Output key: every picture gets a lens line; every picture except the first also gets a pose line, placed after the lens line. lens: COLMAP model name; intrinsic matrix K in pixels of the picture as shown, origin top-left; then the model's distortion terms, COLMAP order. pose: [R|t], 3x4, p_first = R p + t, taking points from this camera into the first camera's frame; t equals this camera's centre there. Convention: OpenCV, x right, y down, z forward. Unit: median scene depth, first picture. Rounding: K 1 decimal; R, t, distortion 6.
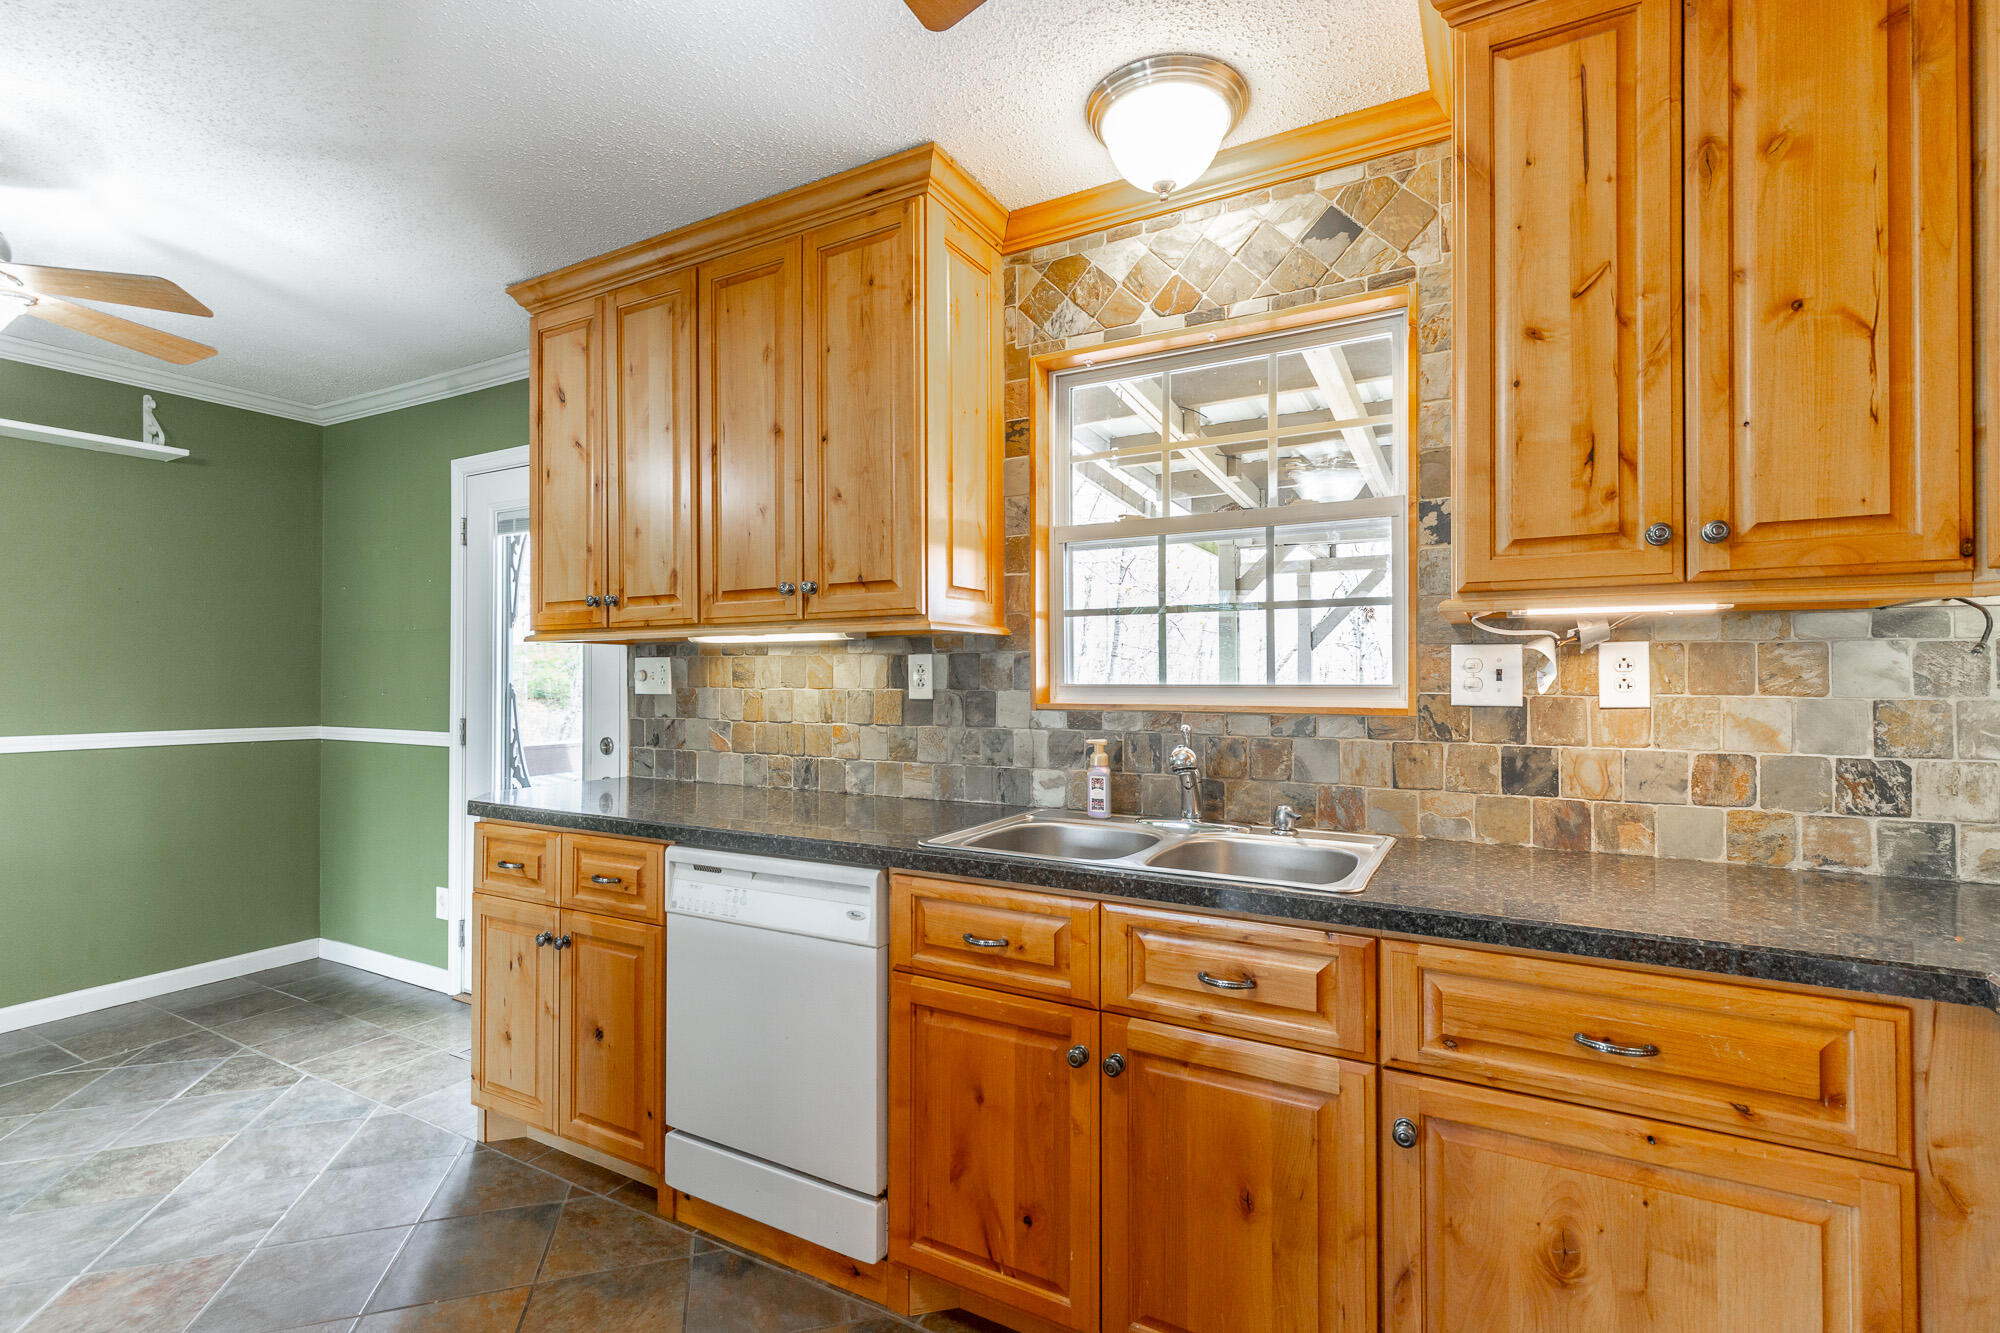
lens RADIAL K [[896.2, 0, 1013.2], [0, 896.2, 670.6], [0, 0, 1]] dist [0.006530, -0.000923]
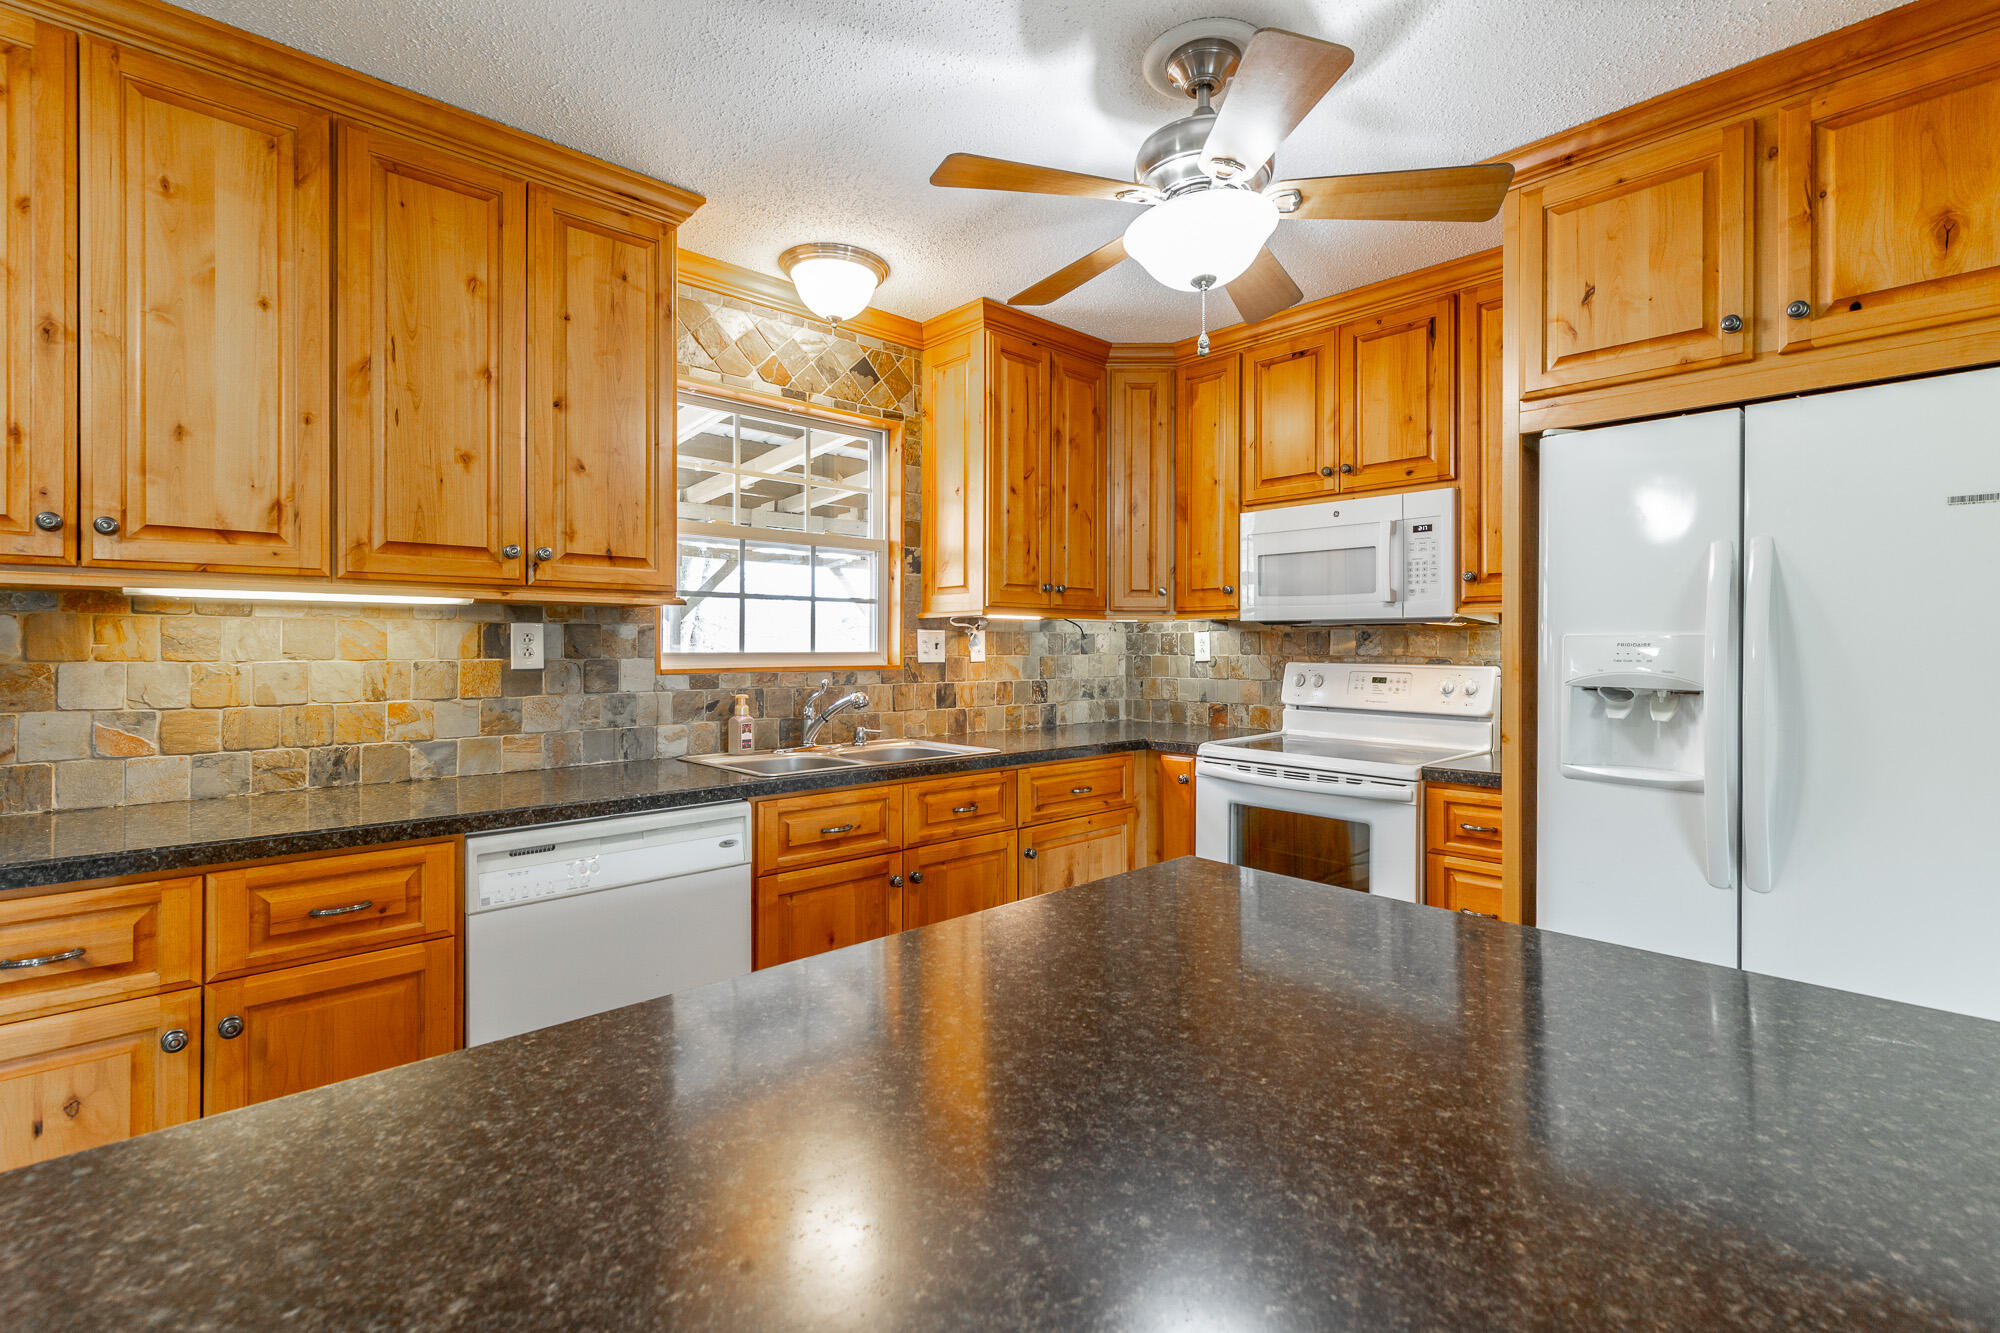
lens RADIAL K [[902.5, 0, 1023.5], [0, 902.5, 642.7], [0, 0, 1]] dist [0.003688, -0.000272]
pose [[0.298514, 0.005483, 0.954389, -1.087904], [-0.008592, 0.999958, -0.003057, 0.001780], [-0.954367, -0.007288, 0.298549, 0.230059]]
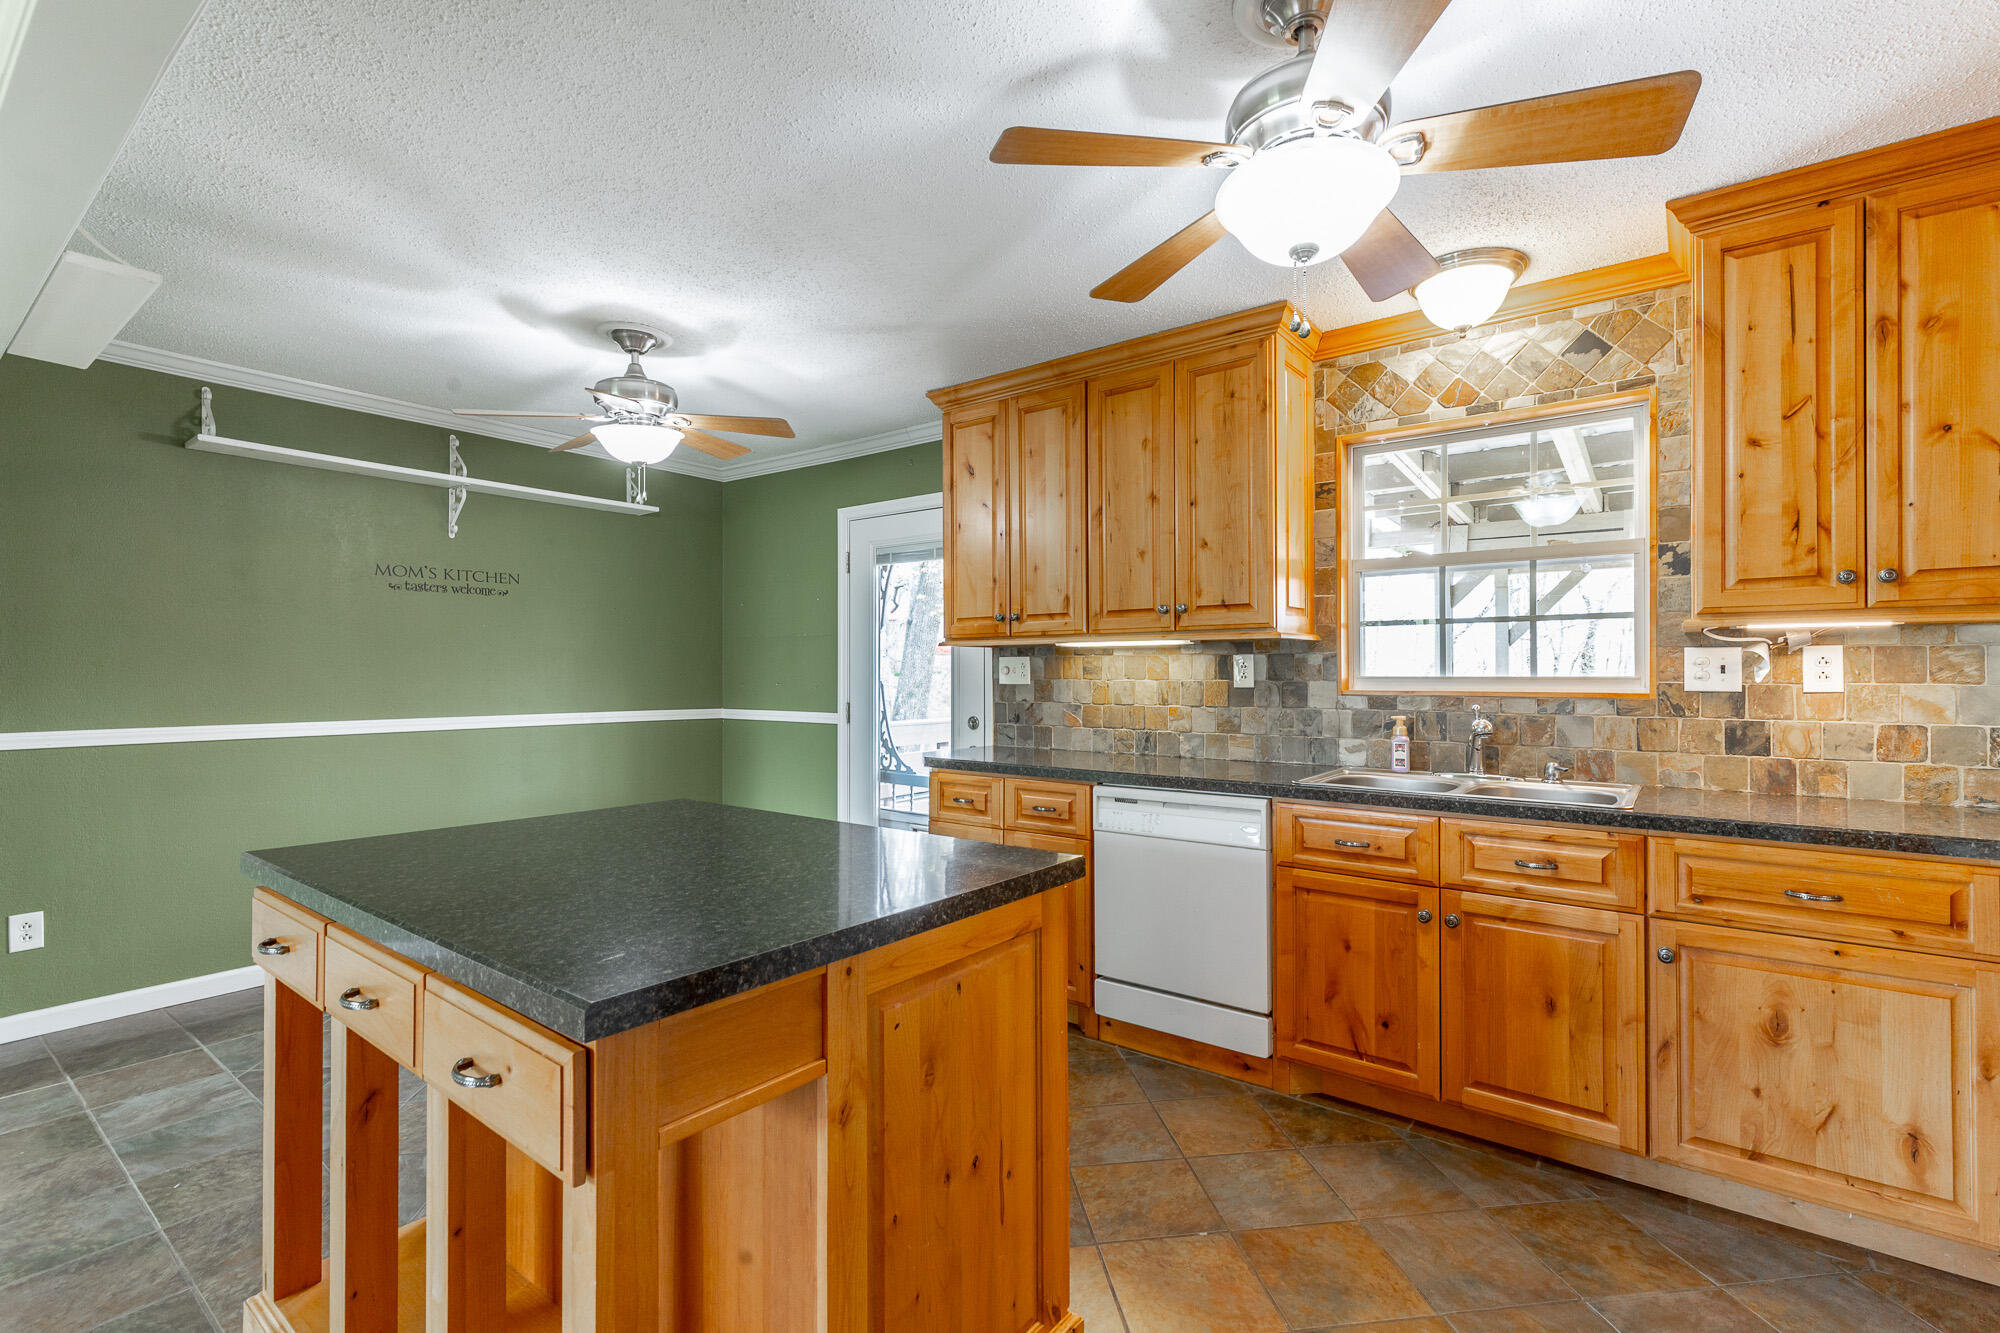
lens RADIAL K [[895.0, 0, 1009.8], [0, 895.0, 668.7], [0, 0, 1]] dist [0.004695, -0.000585]
pose [[0.988981, -0.001636, -0.148036, -0.311624], [0.002259, 0.999989, 0.004038, -0.003700], [0.148028, -0.004328, 0.988974, -0.485597]]
